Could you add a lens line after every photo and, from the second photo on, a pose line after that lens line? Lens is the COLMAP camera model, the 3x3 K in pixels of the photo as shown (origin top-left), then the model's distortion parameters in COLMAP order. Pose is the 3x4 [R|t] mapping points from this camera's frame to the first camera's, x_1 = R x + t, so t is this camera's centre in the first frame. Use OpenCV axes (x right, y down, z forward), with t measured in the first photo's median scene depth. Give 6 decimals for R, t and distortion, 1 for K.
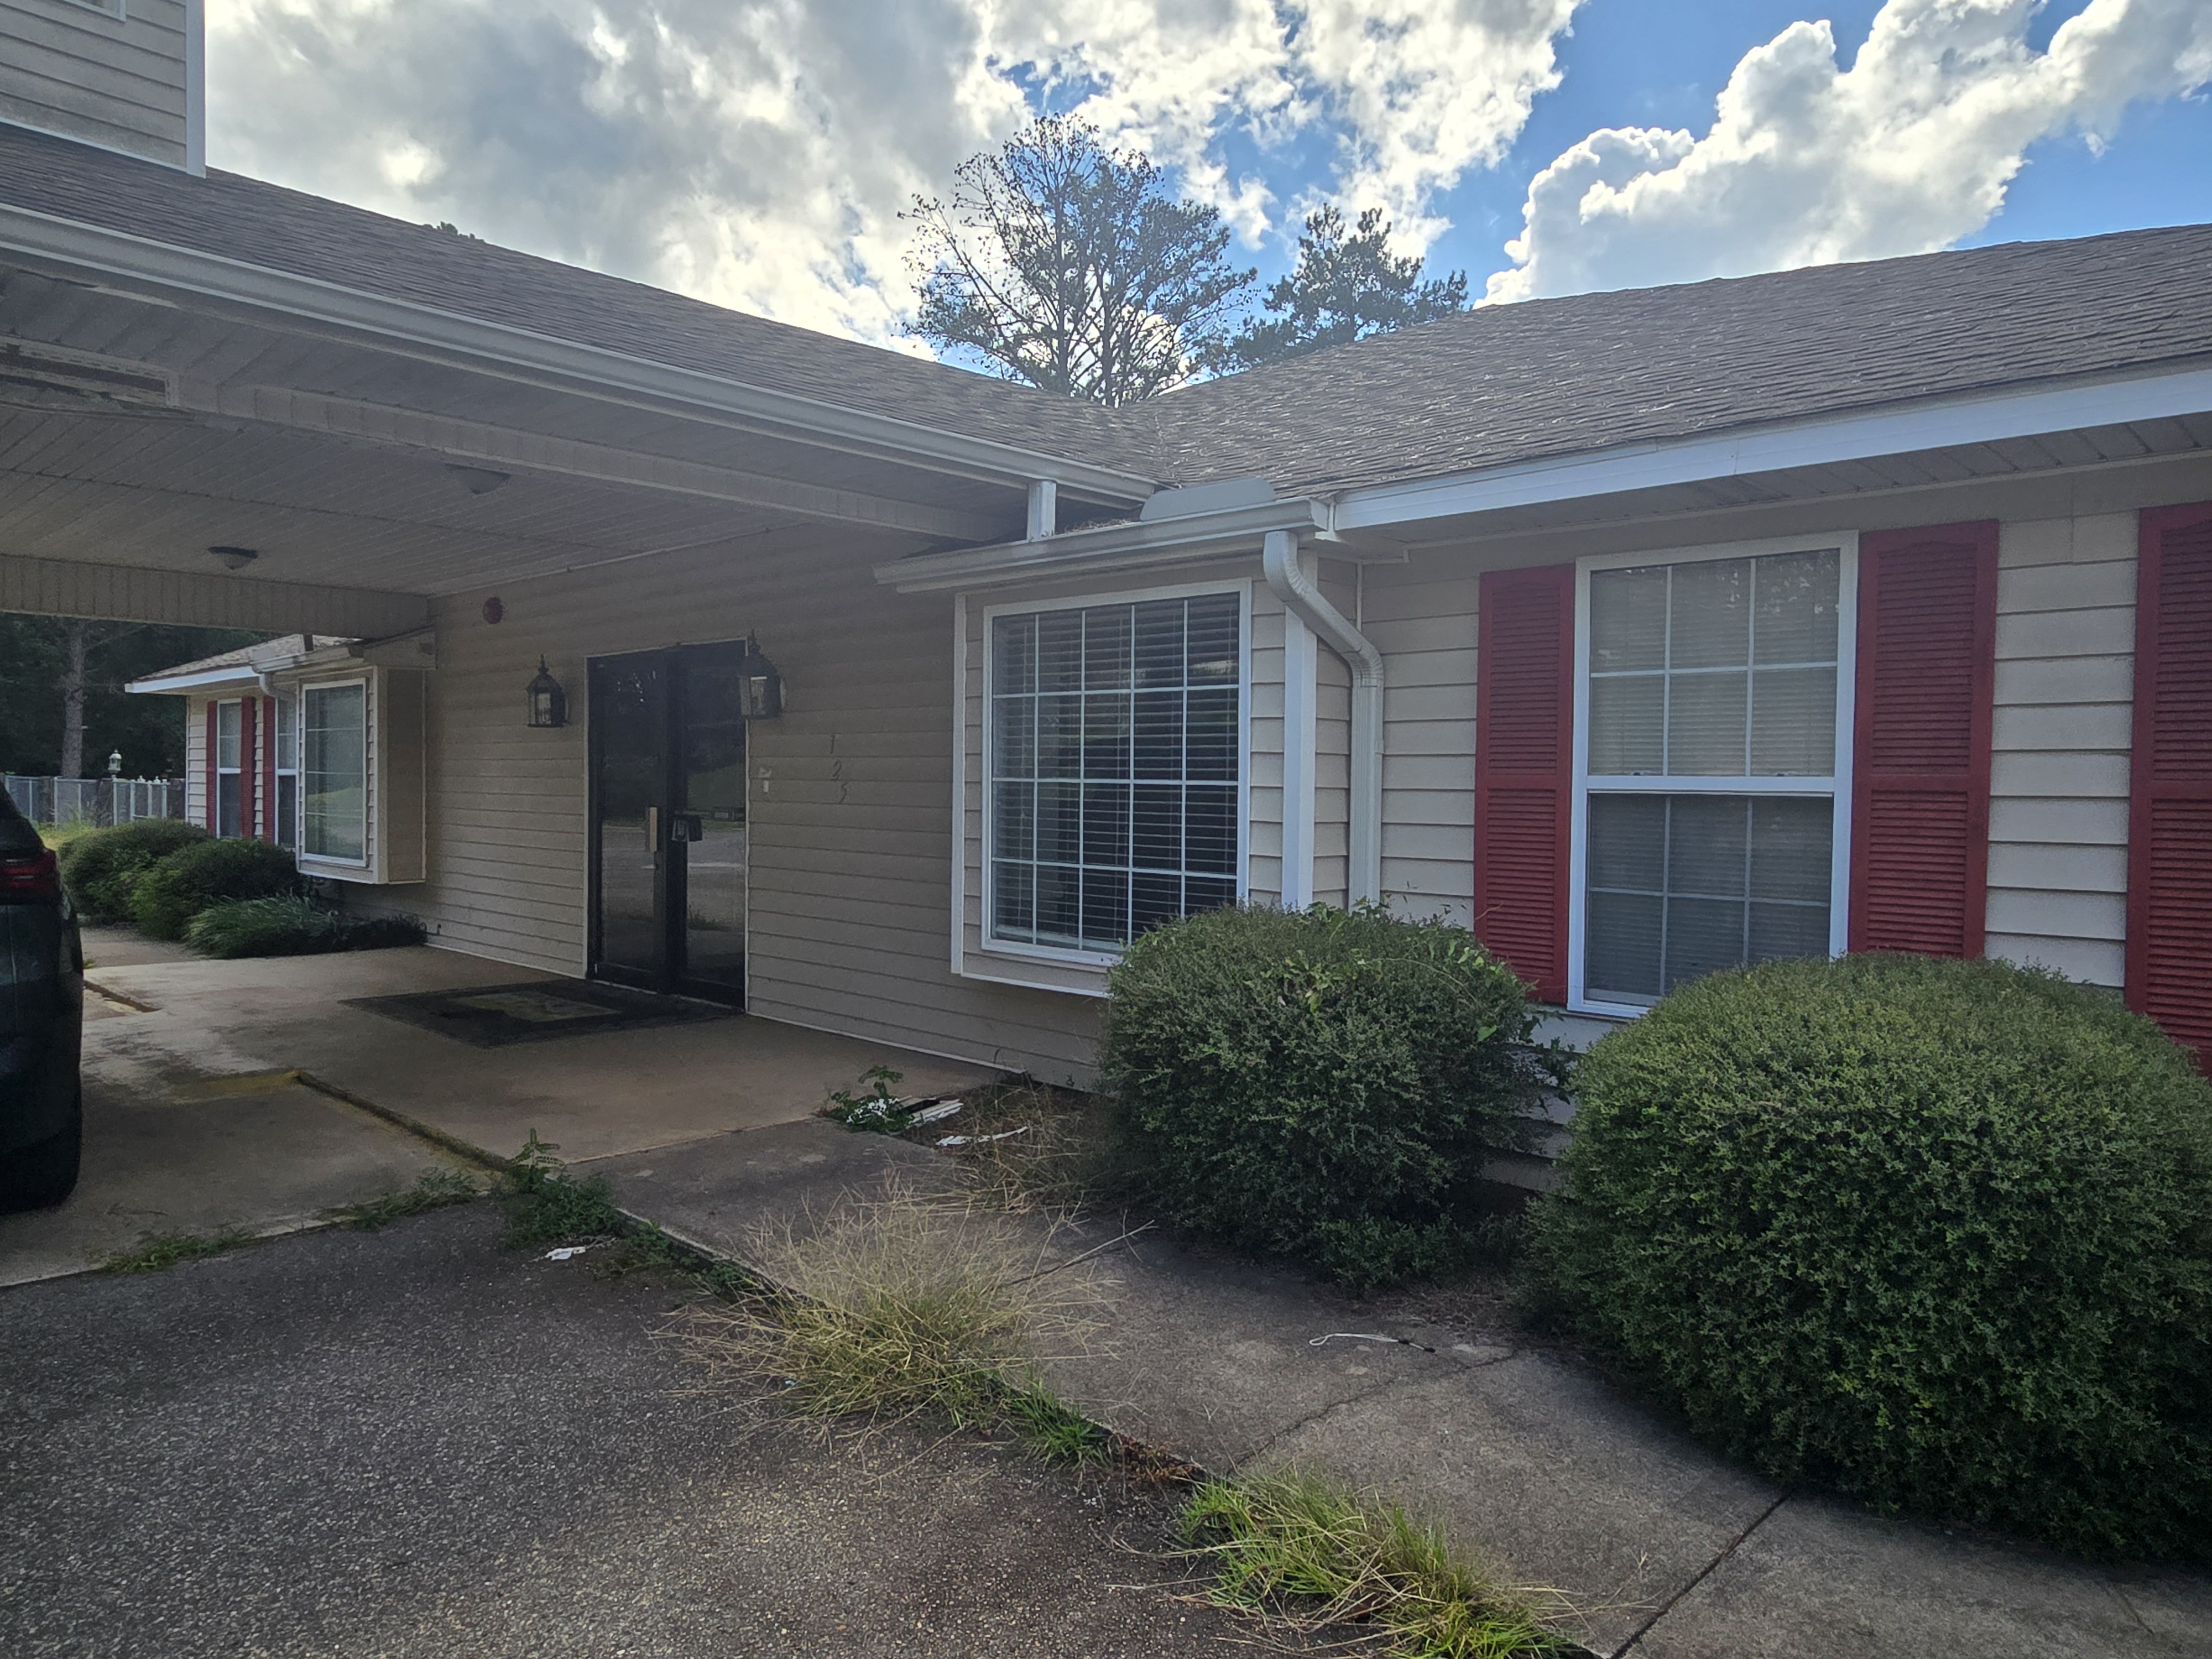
lens RADIAL K [[1471.2, 0, 1106.0], [0, 1471.2, 829.5], [0, 0, 1]] dist [-0.004888, -0.002883]
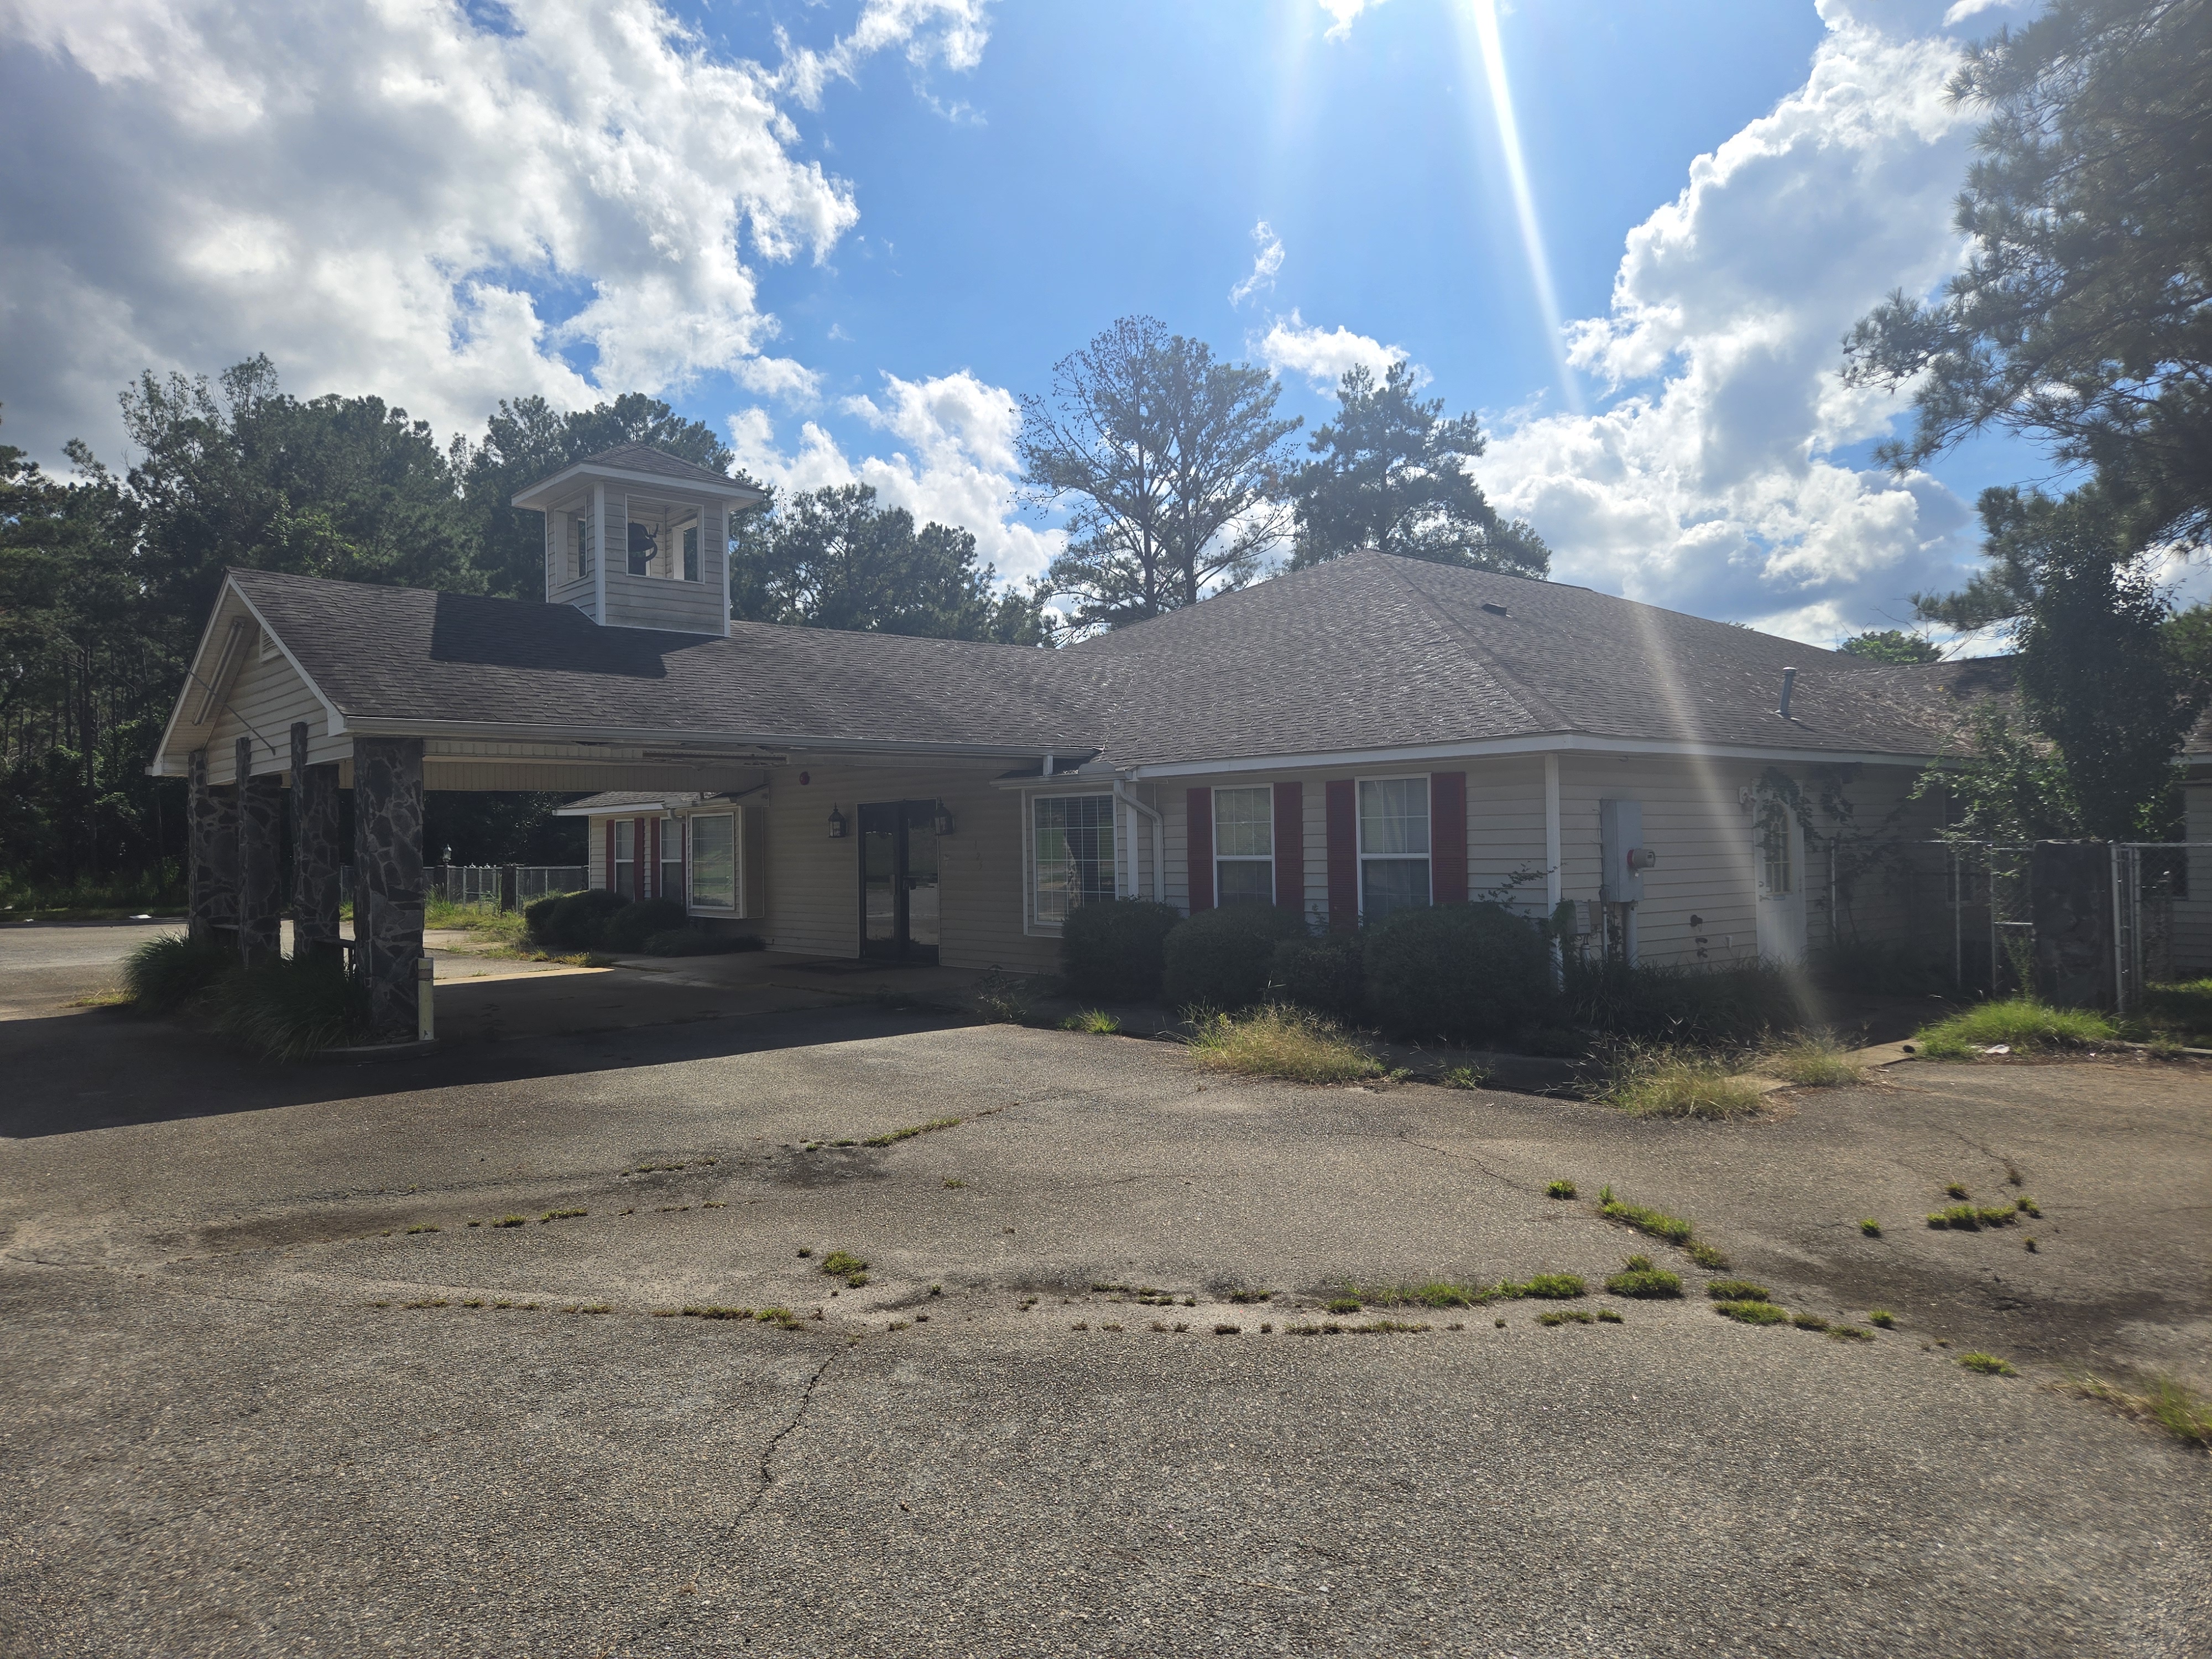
lens RADIAL K [[1469.2, 0, 1119.1], [0, 1469.2, 824.2], [0, 0, 1]] dist [0.078134, -0.062119]
pose [[0.996126, -0.032805, -0.081593, 0.156809], [0.029467, 0.998692, -0.041784, 0.008716], [0.082857, 0.039217, 0.995790, -0.879783]]
